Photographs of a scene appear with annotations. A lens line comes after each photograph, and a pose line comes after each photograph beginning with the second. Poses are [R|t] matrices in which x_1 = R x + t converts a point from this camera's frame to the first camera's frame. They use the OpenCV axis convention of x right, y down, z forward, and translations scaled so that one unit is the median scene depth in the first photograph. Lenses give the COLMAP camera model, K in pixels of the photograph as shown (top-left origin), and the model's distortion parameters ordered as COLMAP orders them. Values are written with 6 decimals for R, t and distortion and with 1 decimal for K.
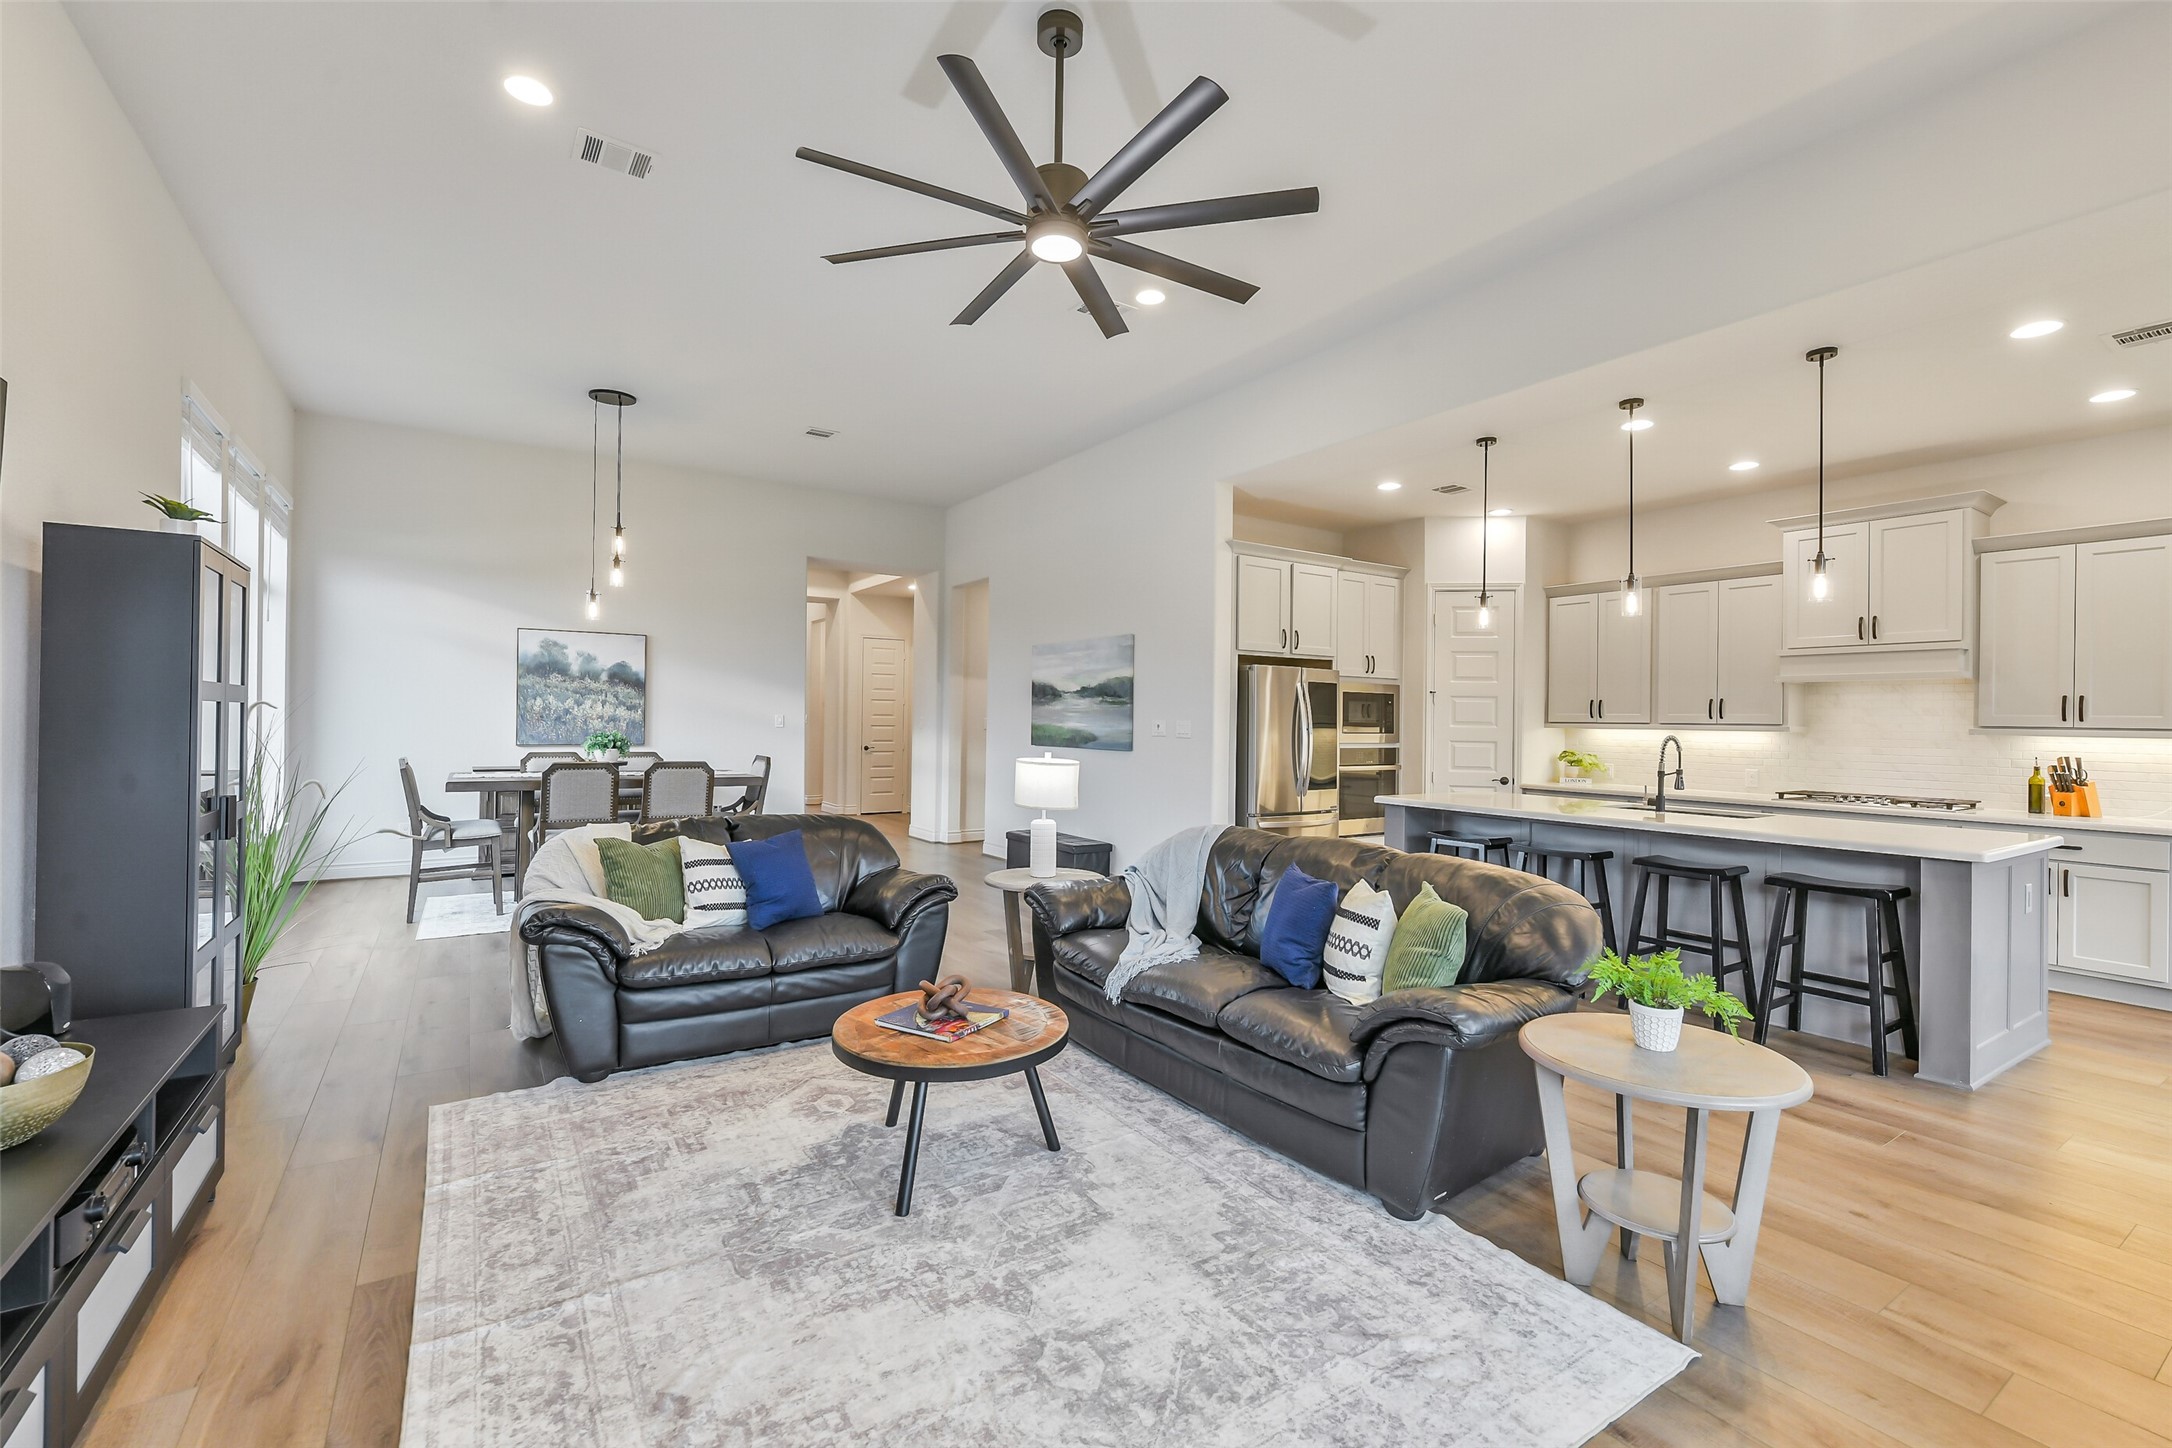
lens RADIAL K [[934.4, 0, 1081.1], [0, 934.4, 717.8], [0, 0, 1]] dist [-0.000134, -0.000421]
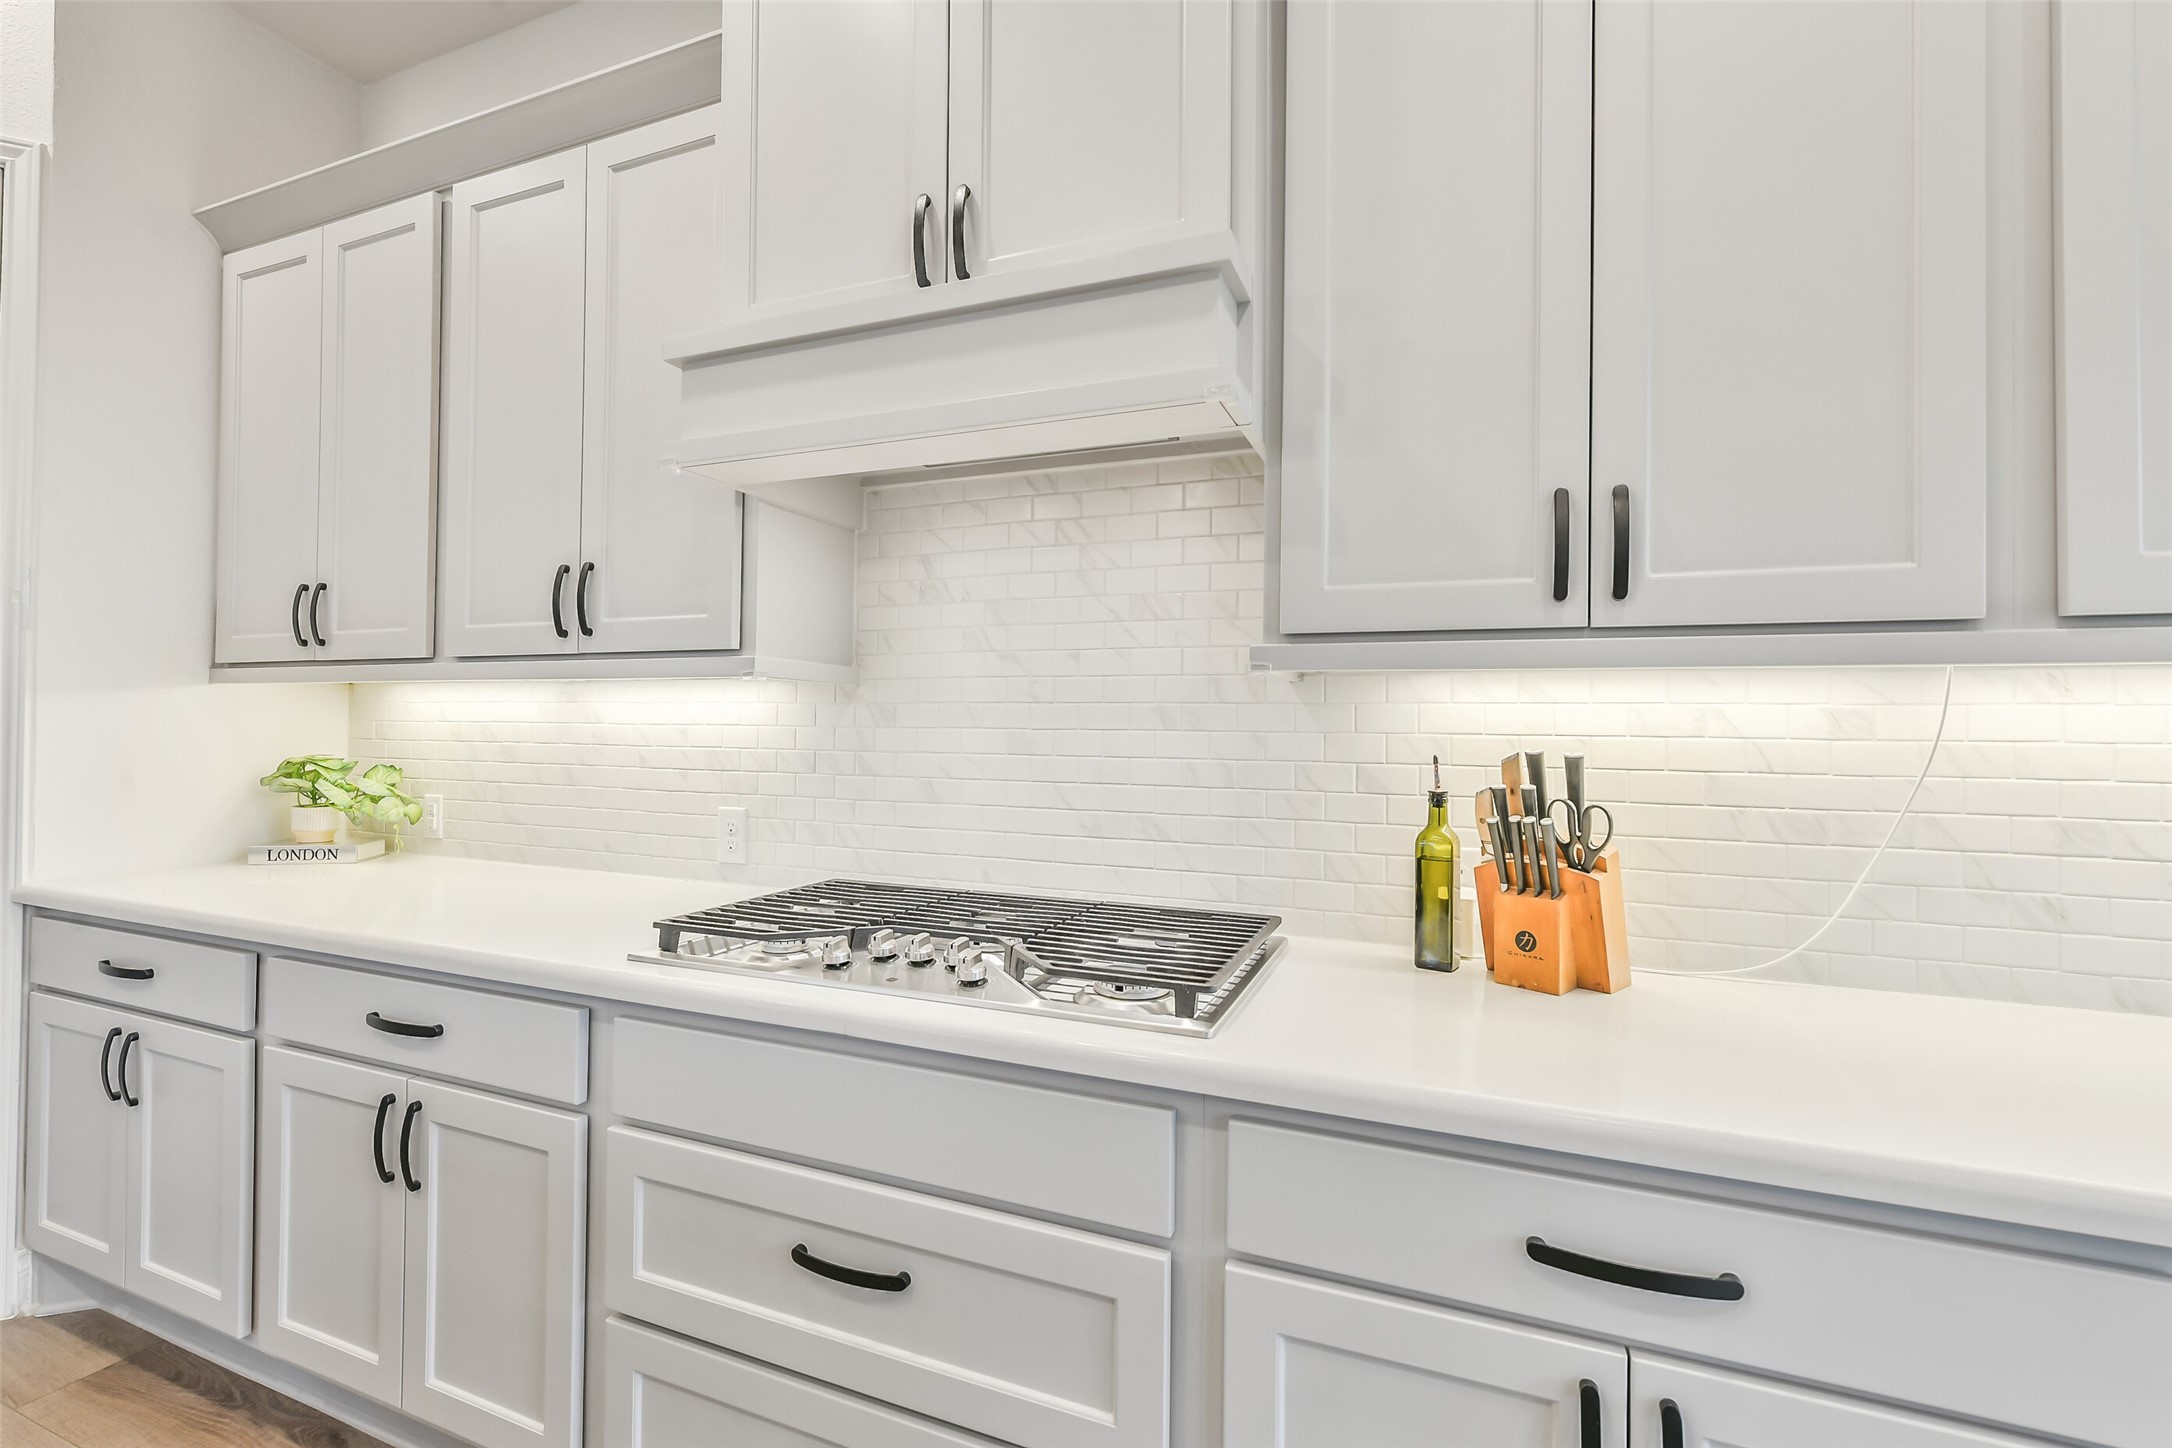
lens RADIAL K [[934.4, 0, 1085.4], [0, 934.4, 714.9], [0, 0, 1]] dist [-0.000134, -0.000421]
pose [[0.816801, -0.008607, 0.576855, 0.794776], [0.004815, 0.999956, 0.008101, 0.028226], [-0.576899, -0.003839, 0.816806, 0.847131]]
